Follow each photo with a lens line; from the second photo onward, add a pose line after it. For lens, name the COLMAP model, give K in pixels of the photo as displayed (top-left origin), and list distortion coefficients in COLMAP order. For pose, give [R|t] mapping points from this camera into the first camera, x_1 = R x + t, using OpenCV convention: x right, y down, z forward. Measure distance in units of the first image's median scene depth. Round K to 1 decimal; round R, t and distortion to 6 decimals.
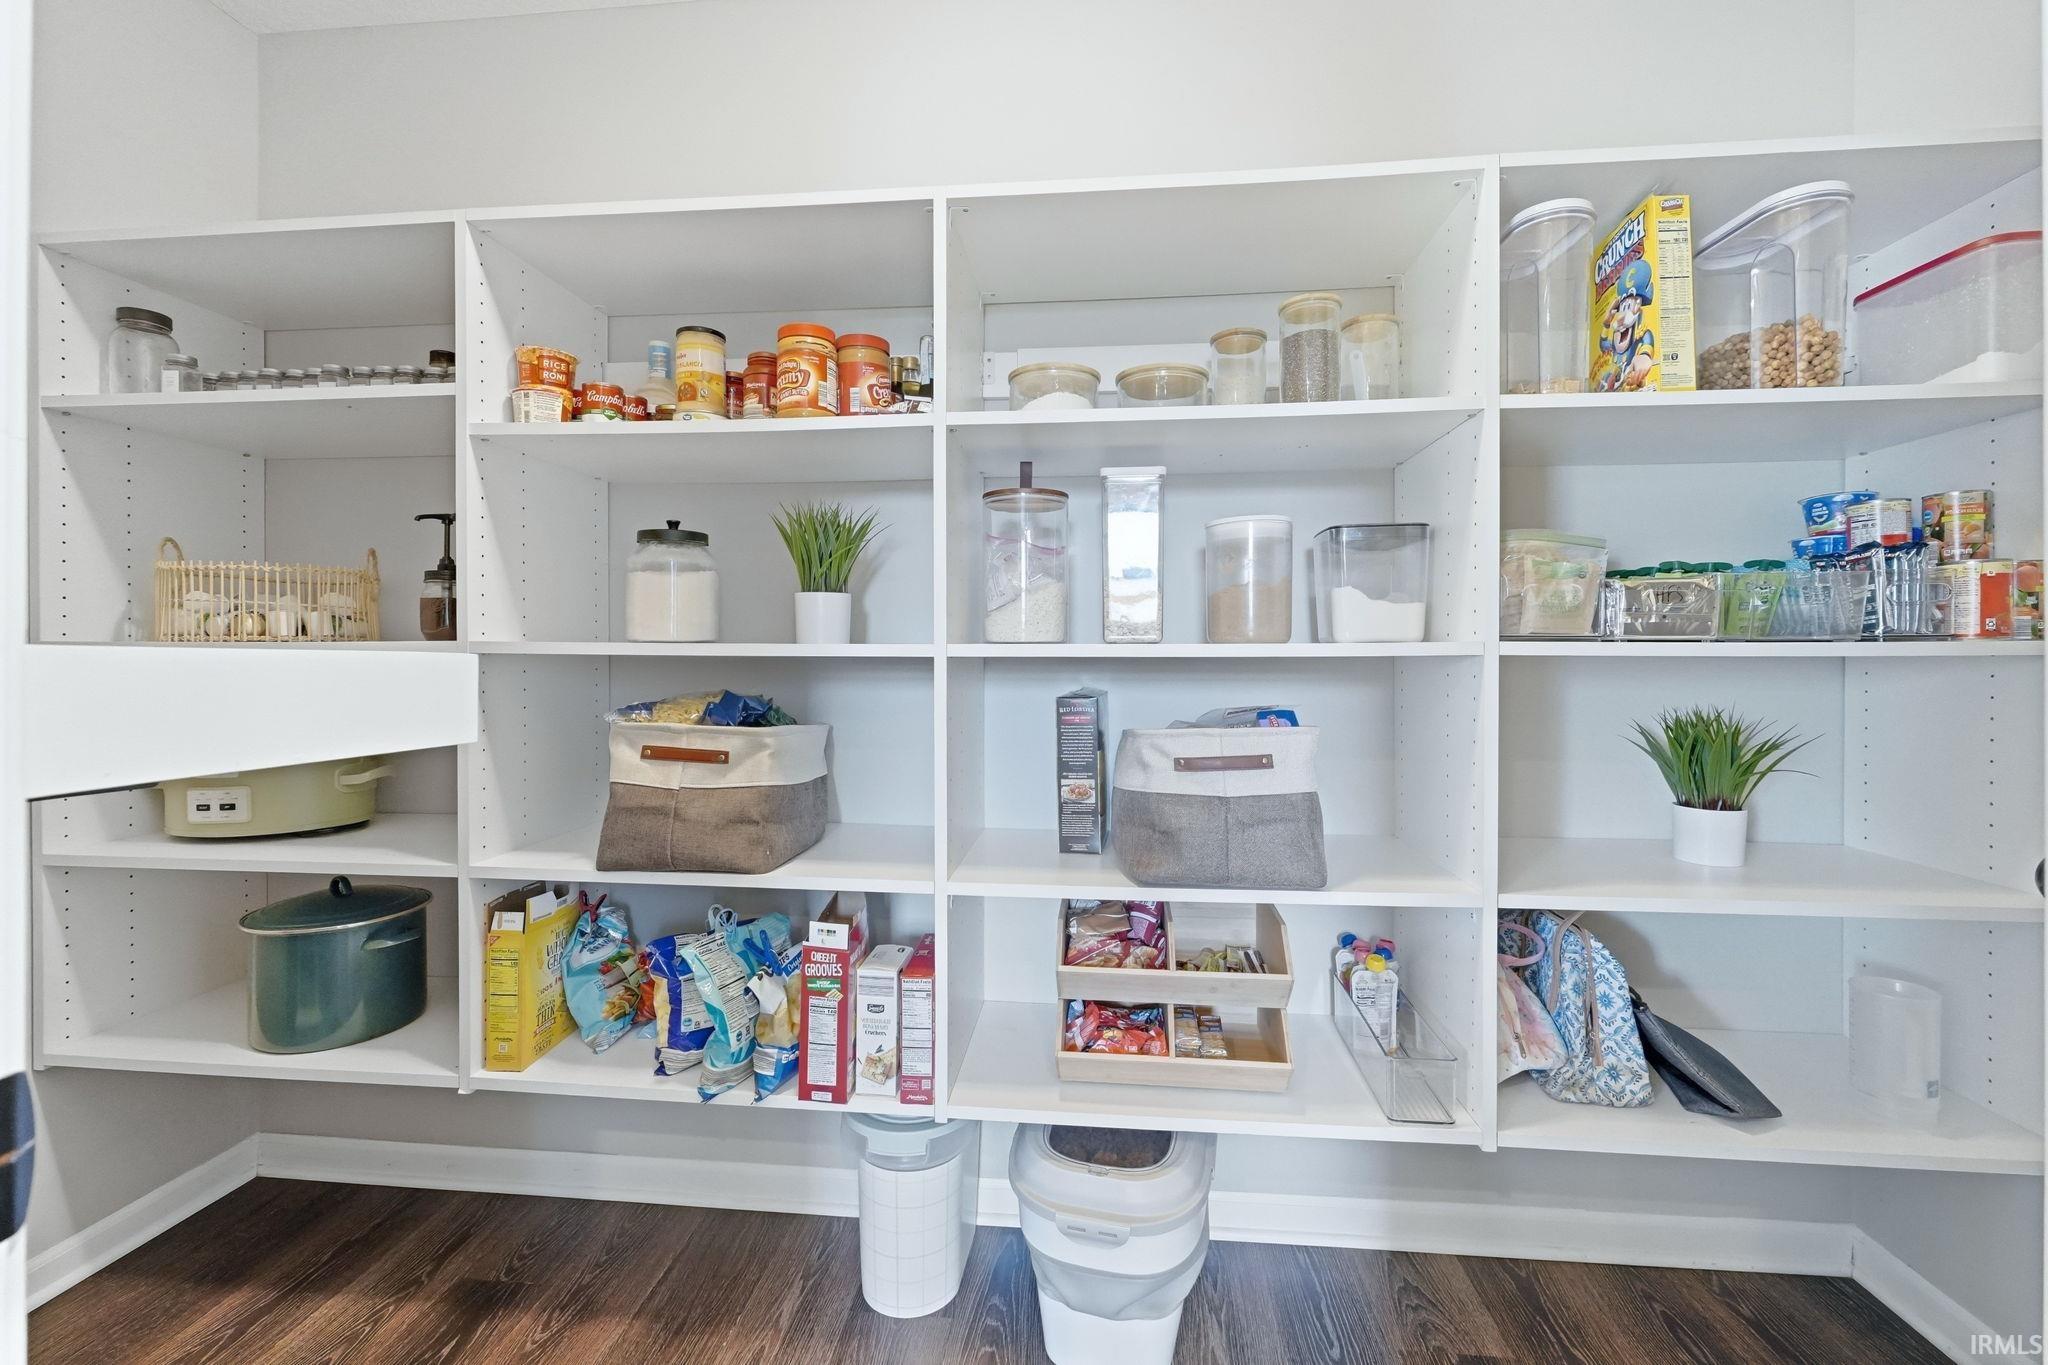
lens RADIAL K [[858.6, 0, 1022.9], [0, 858.6, 676.3], [0, 0, 1]] dist [-0.002879, -0.000740]
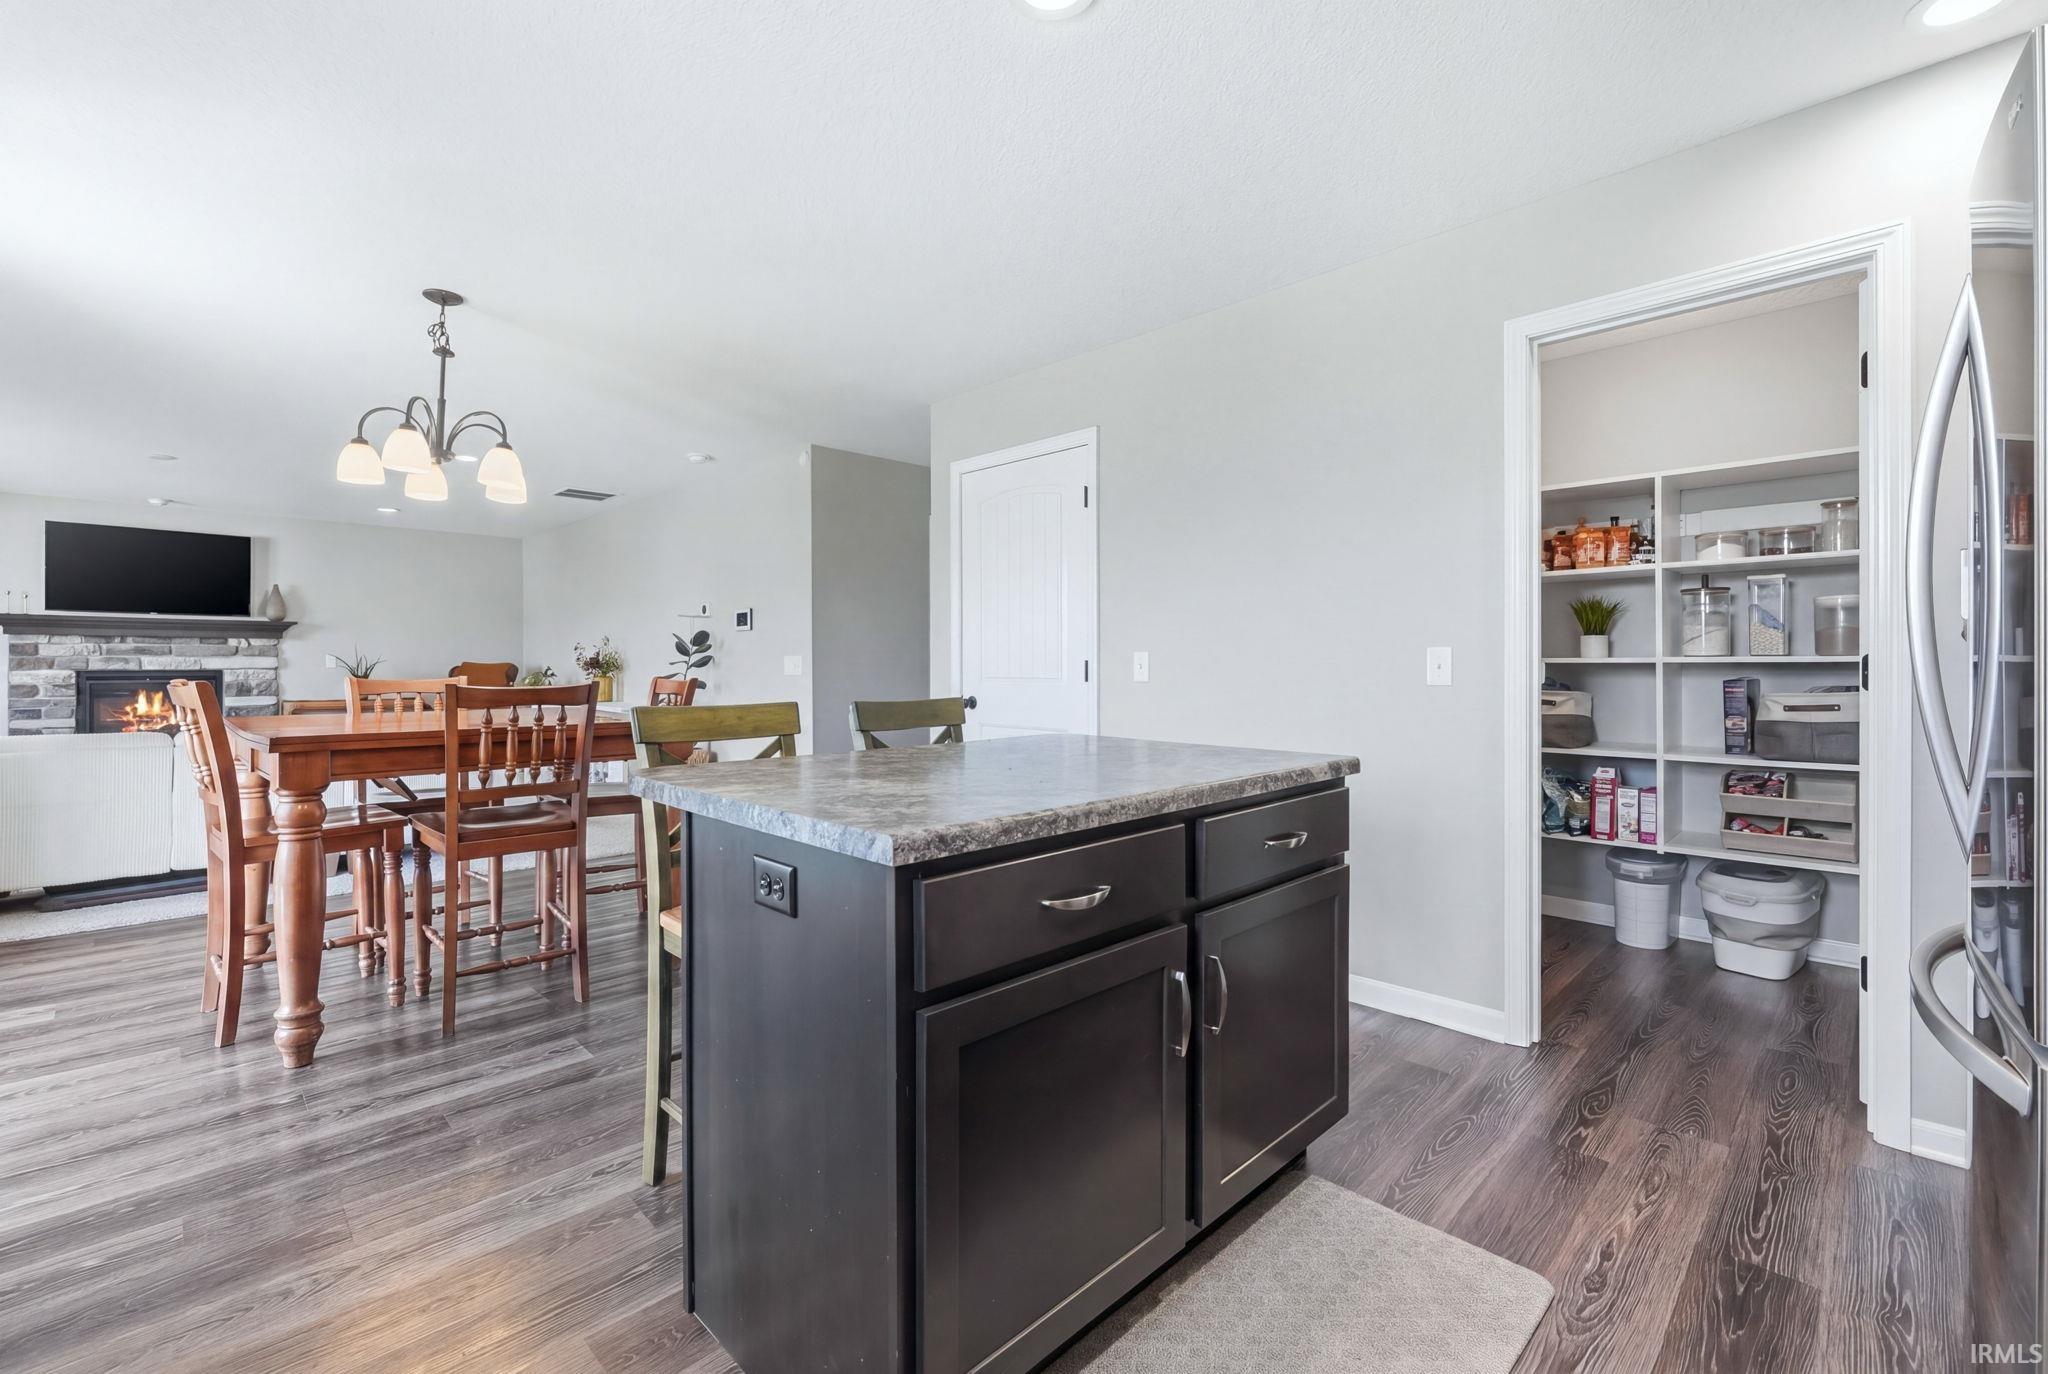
lens RADIAL K [[858.6, 0, 1017.1], [0, 858.6, 666.4], [0, 0, 1]] dist [-0.002879, -0.000740]
pose [[0.757693, -0.007067, -0.652572, 0.105047], [-0.005404, 0.999839, -0.017103, 0.035551], [0.652588, 0.016485, 0.757533, -1.917614]]
